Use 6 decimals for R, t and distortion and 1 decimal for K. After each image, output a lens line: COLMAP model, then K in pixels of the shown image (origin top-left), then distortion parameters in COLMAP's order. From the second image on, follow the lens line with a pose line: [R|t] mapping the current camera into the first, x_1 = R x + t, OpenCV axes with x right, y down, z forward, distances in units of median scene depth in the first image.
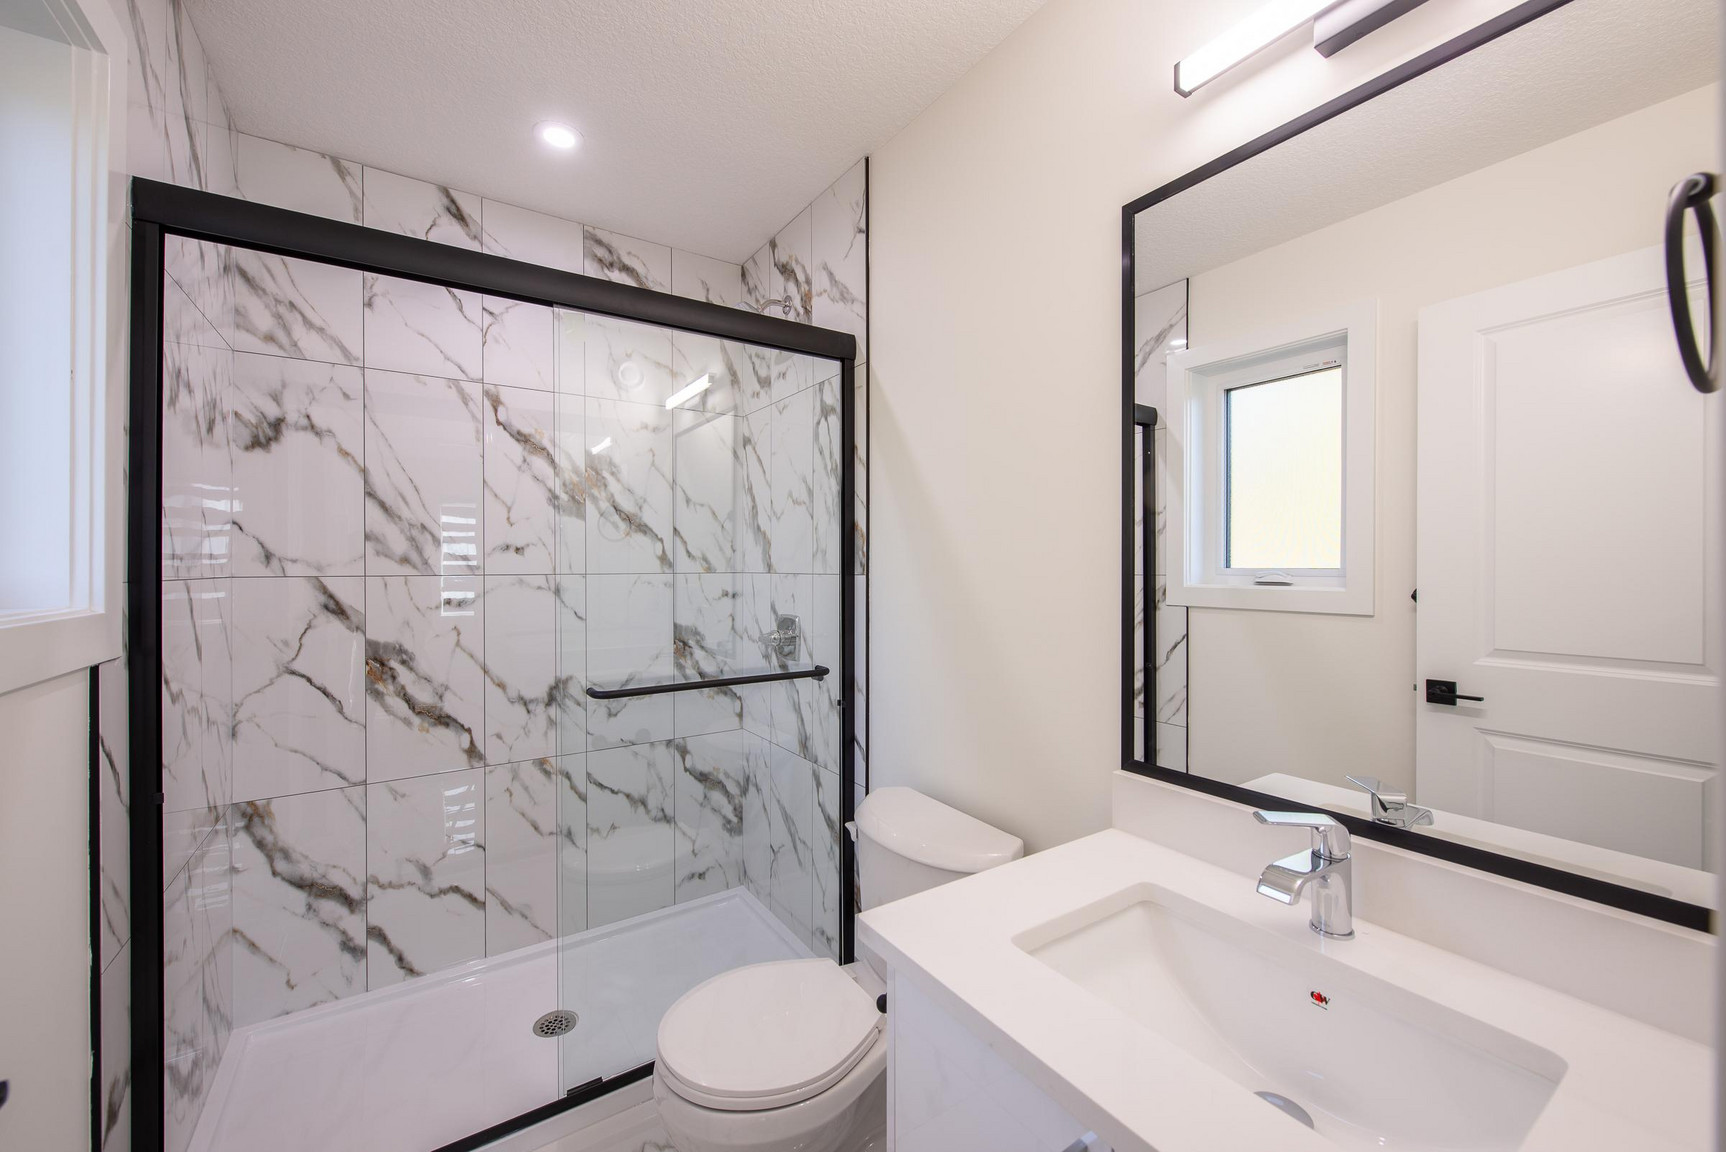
lens RADIAL K [[677.3, 0, 851.0], [0, 677.3, 561.7], [0, 0, 1]] dist [0.000448, -0.000351]
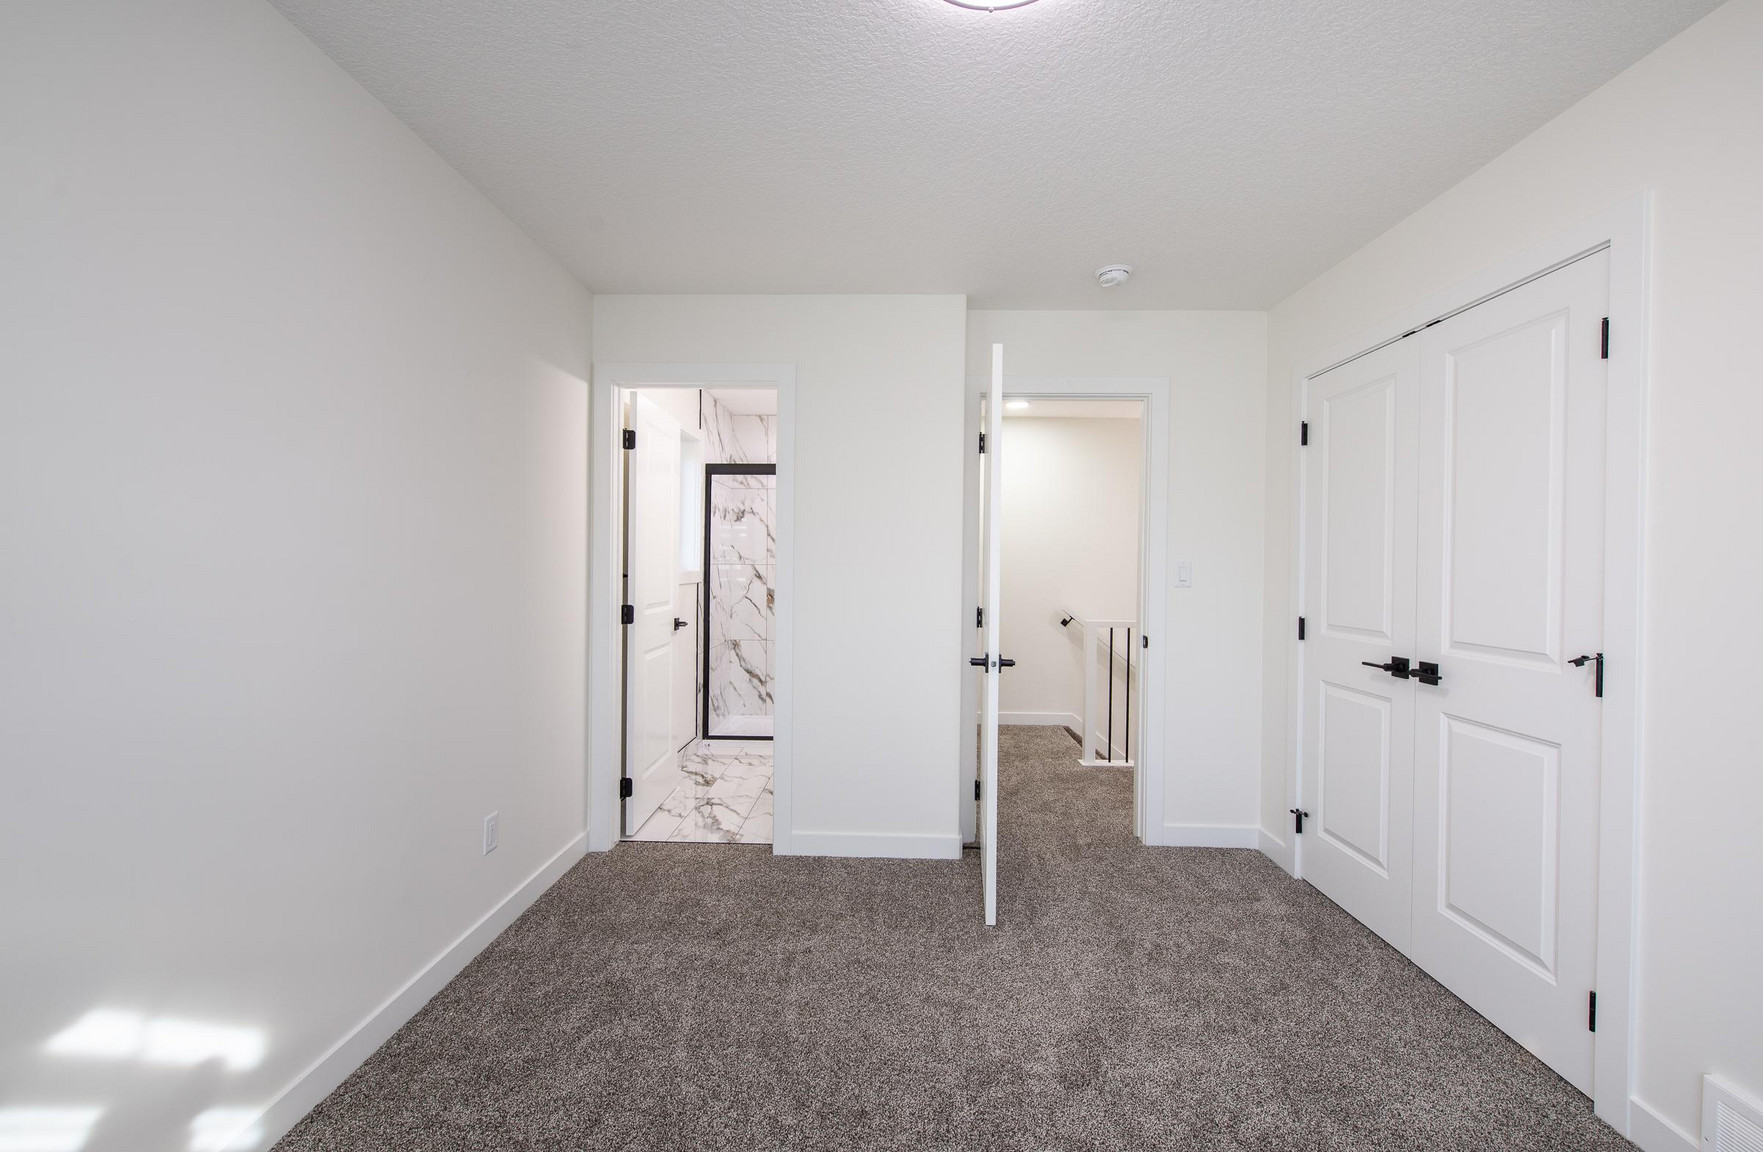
lens RADIAL K [[706.2, 0, 881.5], [0, 706.2, 576.0], [0, 0, 1]] dist [0.000063, -0.000014]
pose [[0.824137, 0.022912, -0.565927, 1.356443], [-0.015576, 0.999720, 0.017791, 0.009456], [0.566177, -0.005847, 0.824263, -1.159047]]
